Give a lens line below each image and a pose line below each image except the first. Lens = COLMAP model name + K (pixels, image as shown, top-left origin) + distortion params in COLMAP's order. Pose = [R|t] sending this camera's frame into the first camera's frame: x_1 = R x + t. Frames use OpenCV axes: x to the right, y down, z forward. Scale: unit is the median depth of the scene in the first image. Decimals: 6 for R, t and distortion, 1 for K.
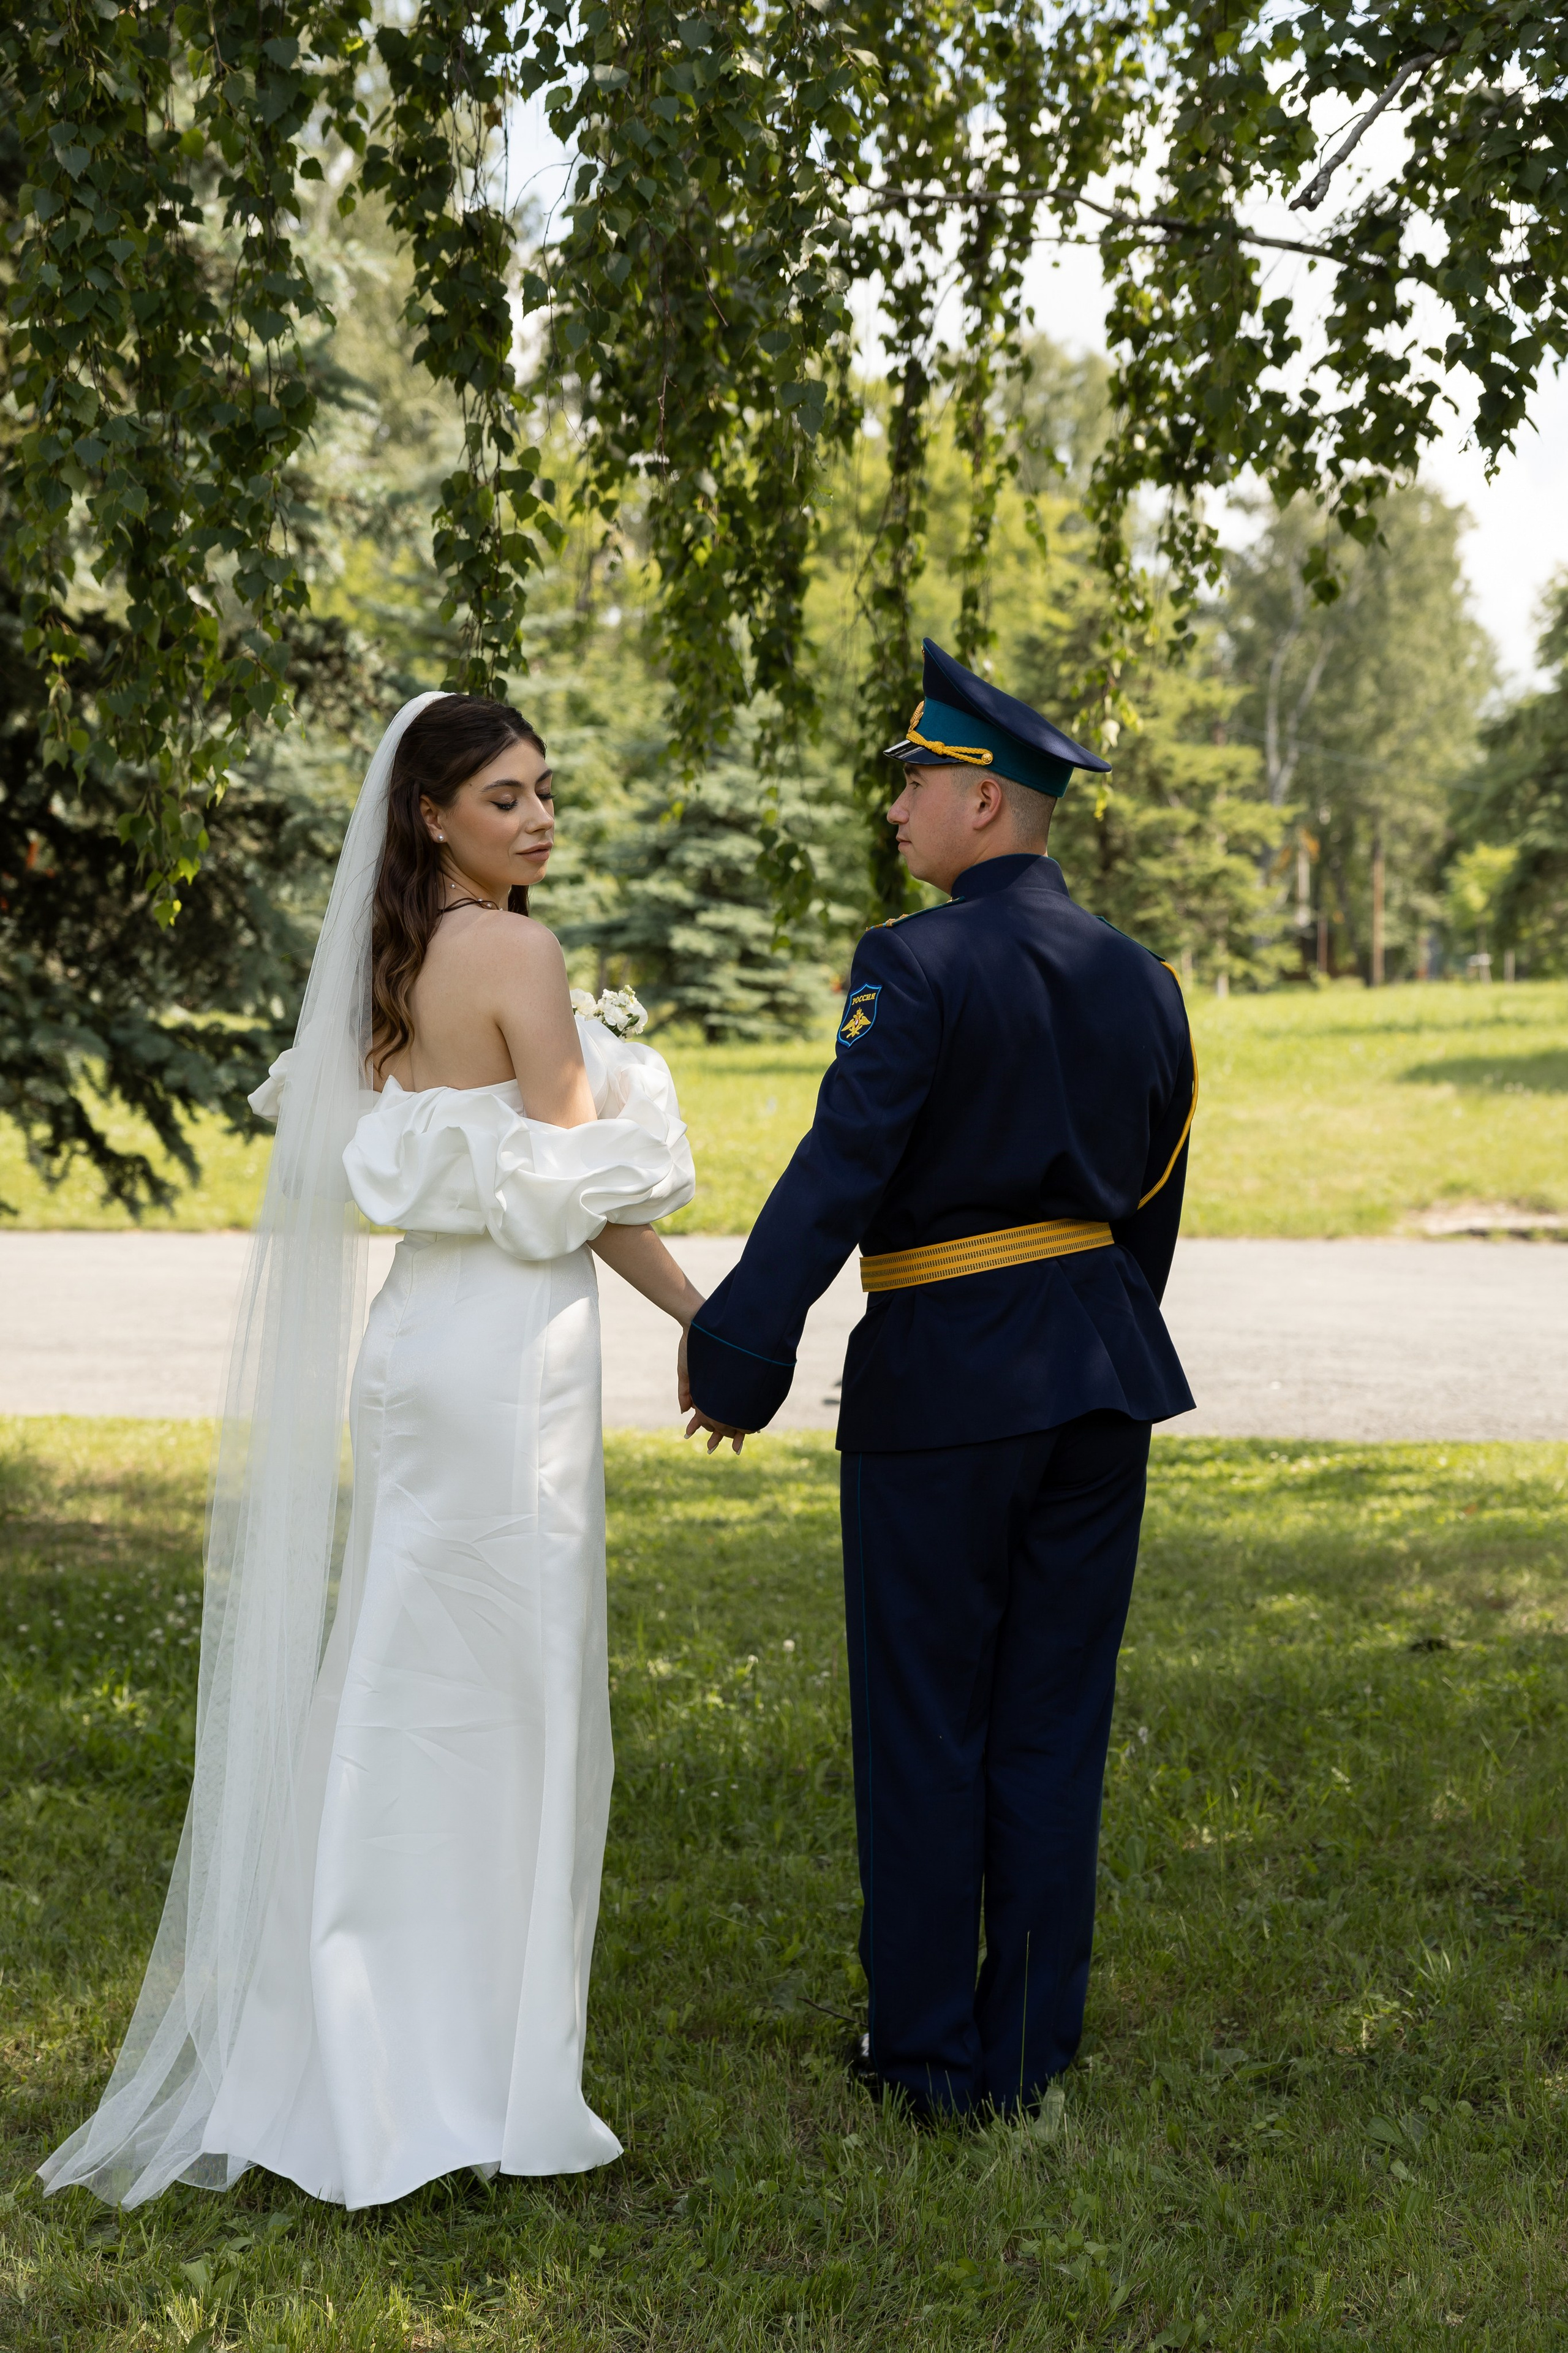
lens RADIAL K [[3901.4, 0, 784.0], [0, 3901.4, 1176.5], [0, 0, 1]] dist [-0.017959, 0.027150]
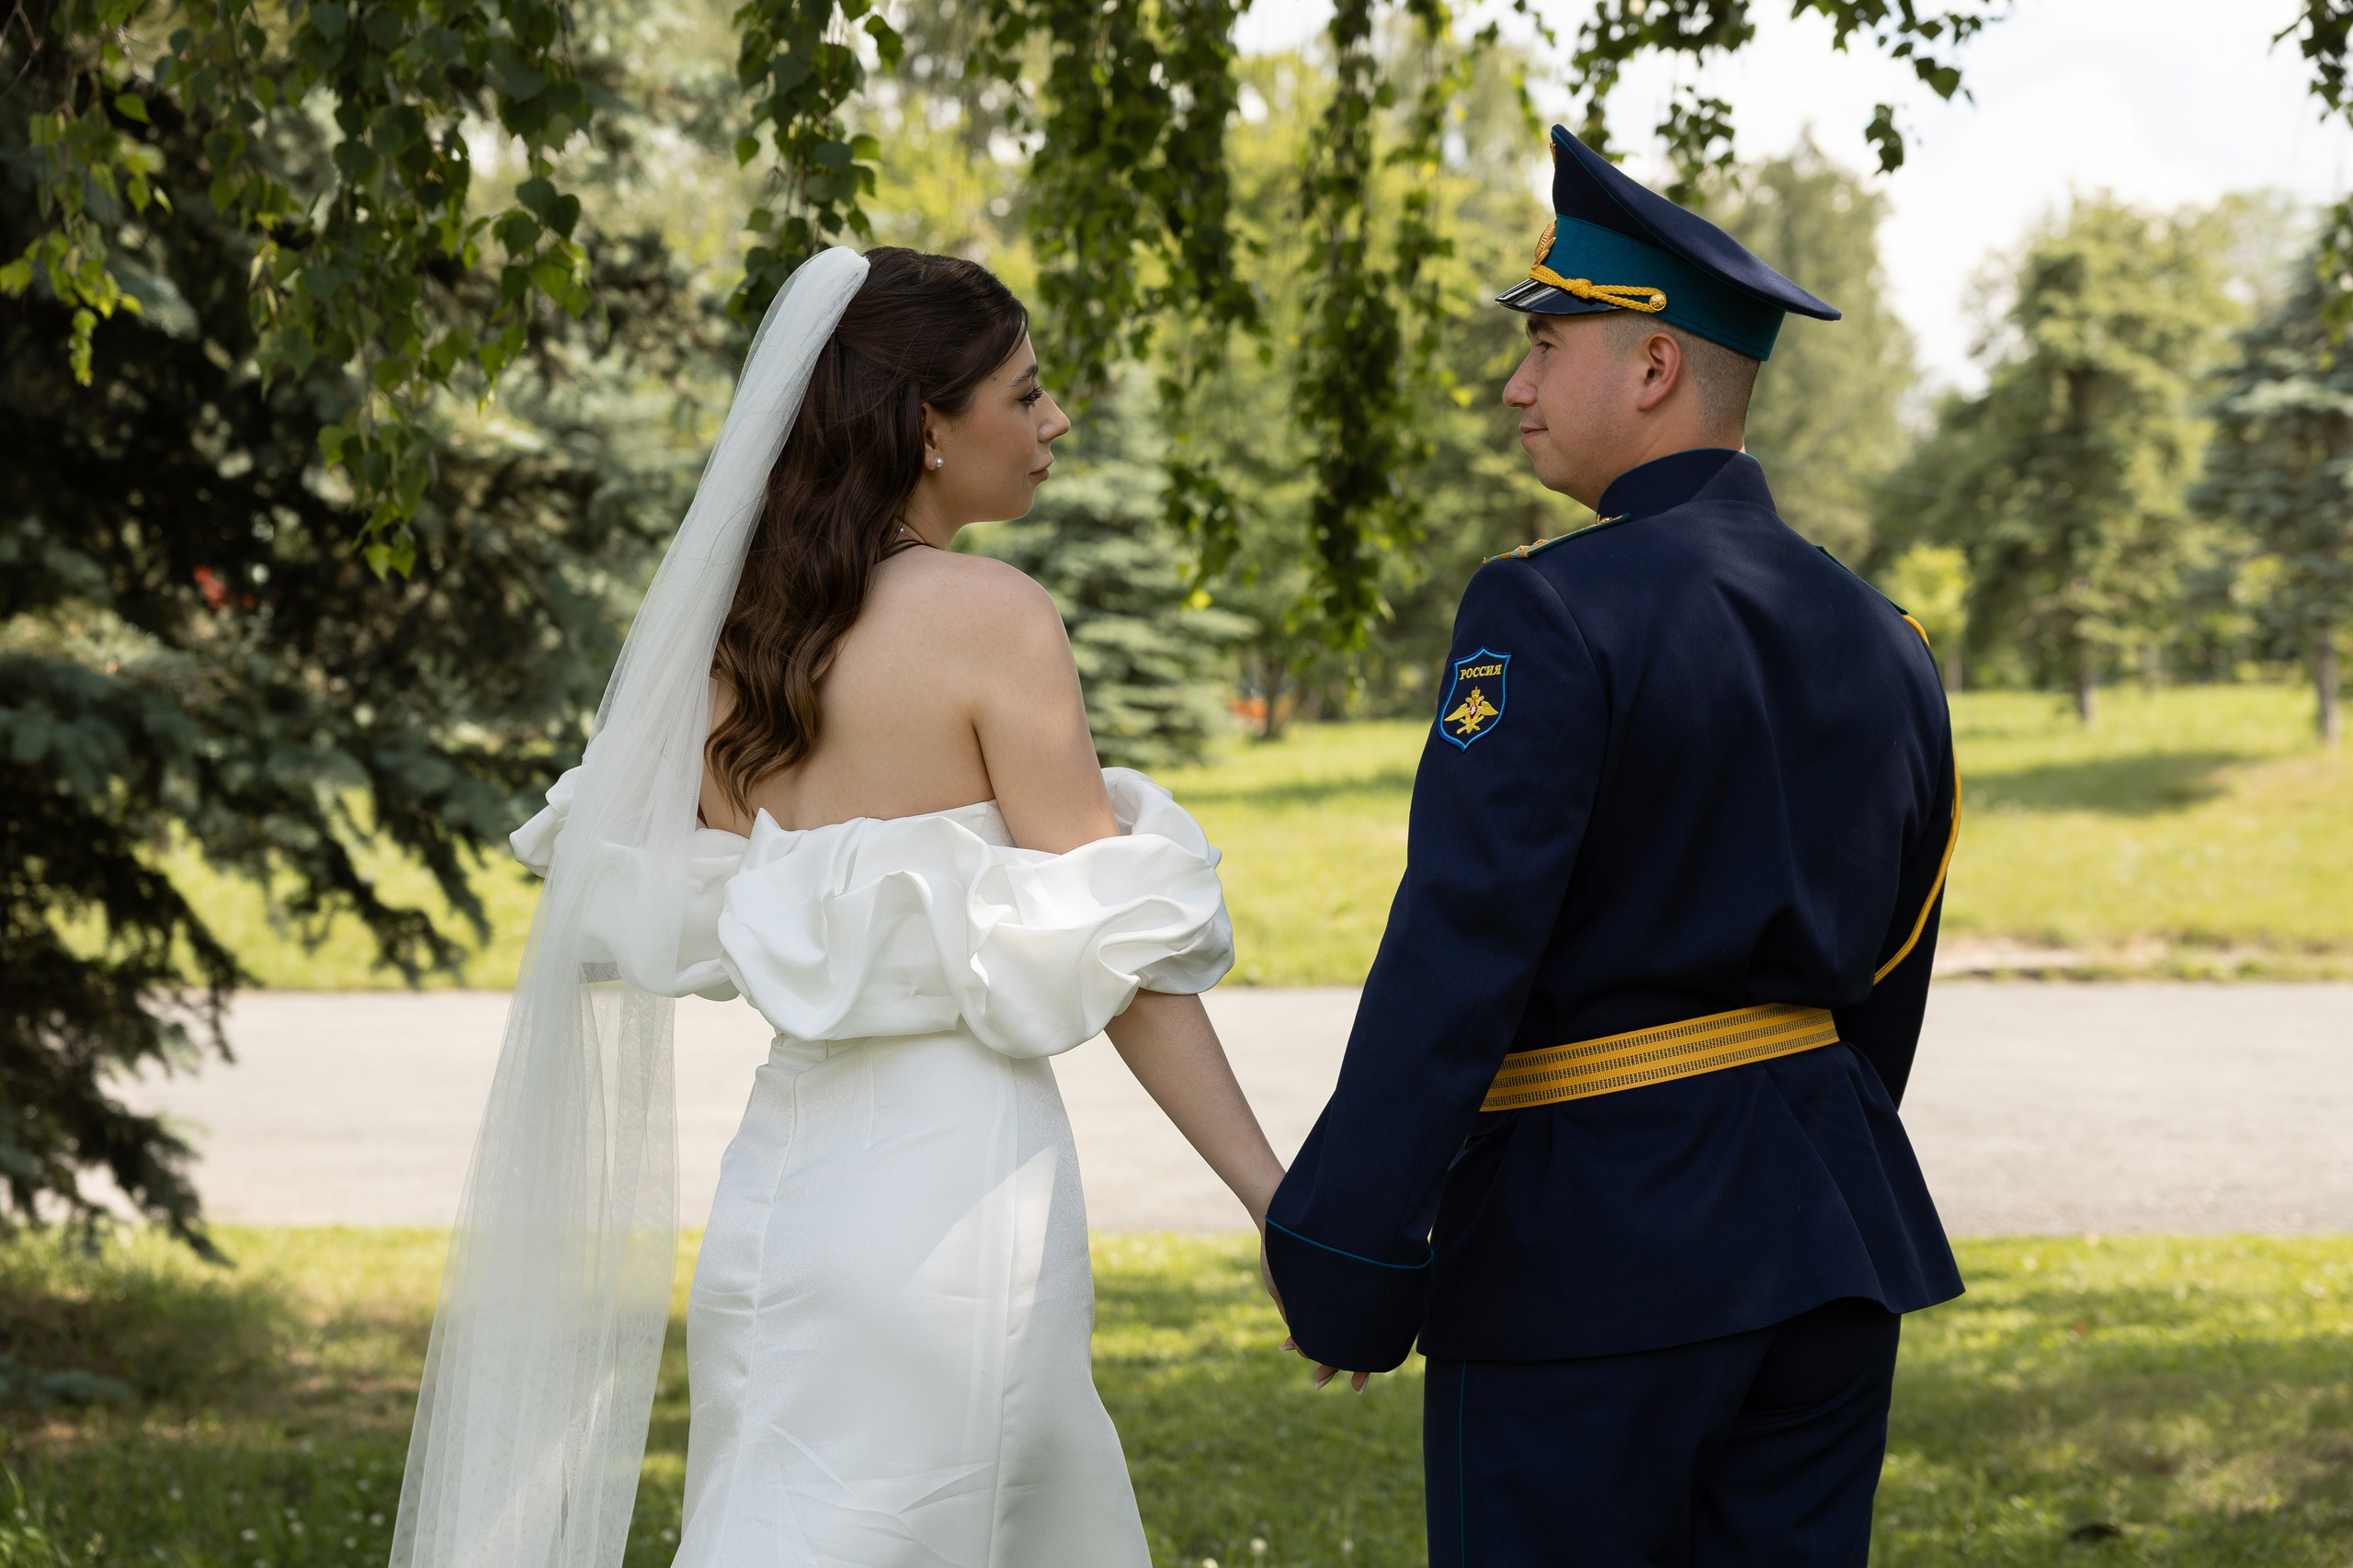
lens RADIAL K [[3979.1, 0, 1176.5], [0, 3979.1, 784.0], [0, 0, 1]] dist [0.043556, 0.113373]
pose [[0.999884, -0.013348, 0.007351, -0.014736], [0.013577, 0.999394, -0.032047, -0.002912], [-0.006919, 0.032143, 0.999459, 0.176876]]
